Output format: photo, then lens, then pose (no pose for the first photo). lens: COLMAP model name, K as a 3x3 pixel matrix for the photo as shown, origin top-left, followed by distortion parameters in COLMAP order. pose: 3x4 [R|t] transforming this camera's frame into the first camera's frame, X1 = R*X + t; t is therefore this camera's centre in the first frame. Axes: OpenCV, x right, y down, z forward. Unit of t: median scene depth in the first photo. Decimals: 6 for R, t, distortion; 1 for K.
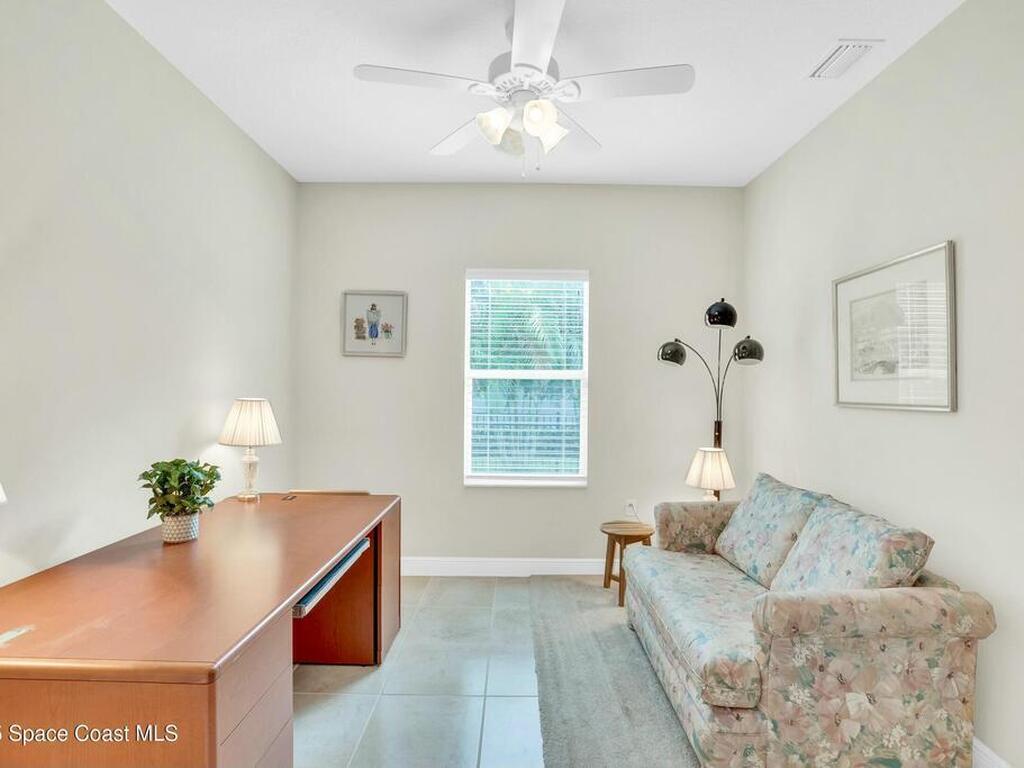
lens RADIAL K [[523.2, 0, 515.5], [0, 523.2, 383.1], [0, 0, 1]] dist [-0.042876, 0.013413]
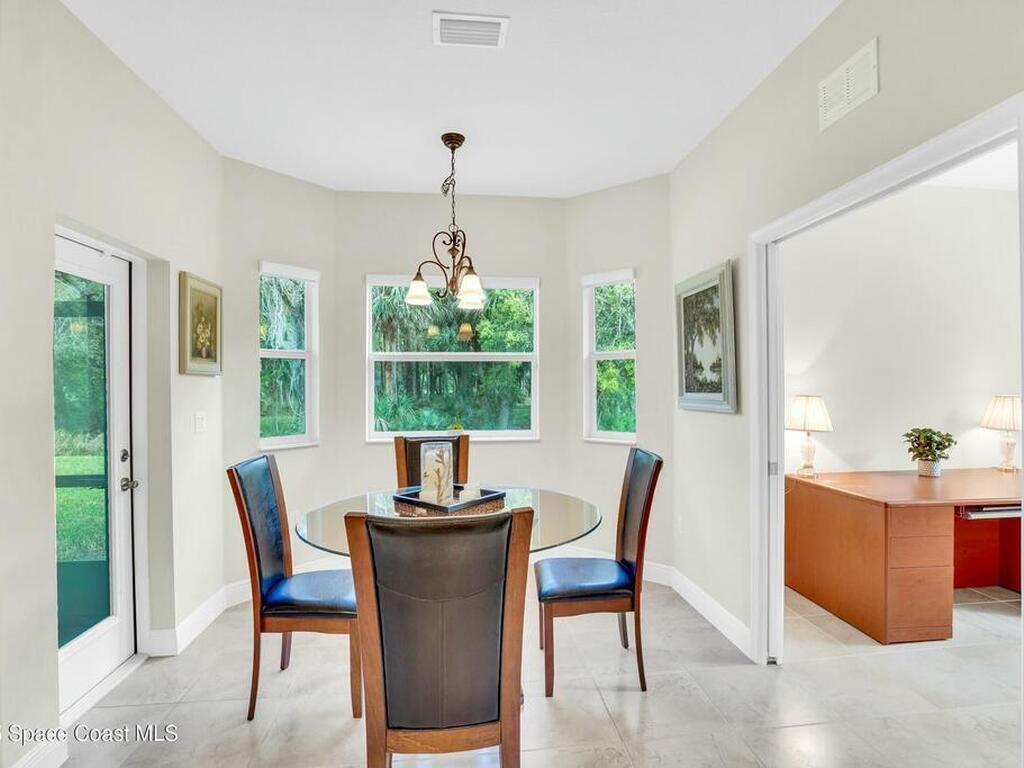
lens RADIAL K [[523.2, 0, 515.5], [0, 523.2, 383.1], [0, 0, 1]] dist [-0.042876, 0.013413]
pose [[0.098687, -0.006732, -0.995096, 0.940380], [0.010691, 0.999927, -0.005705, -0.009989], [0.995061, -0.010076, 0.098752, -0.560655]]
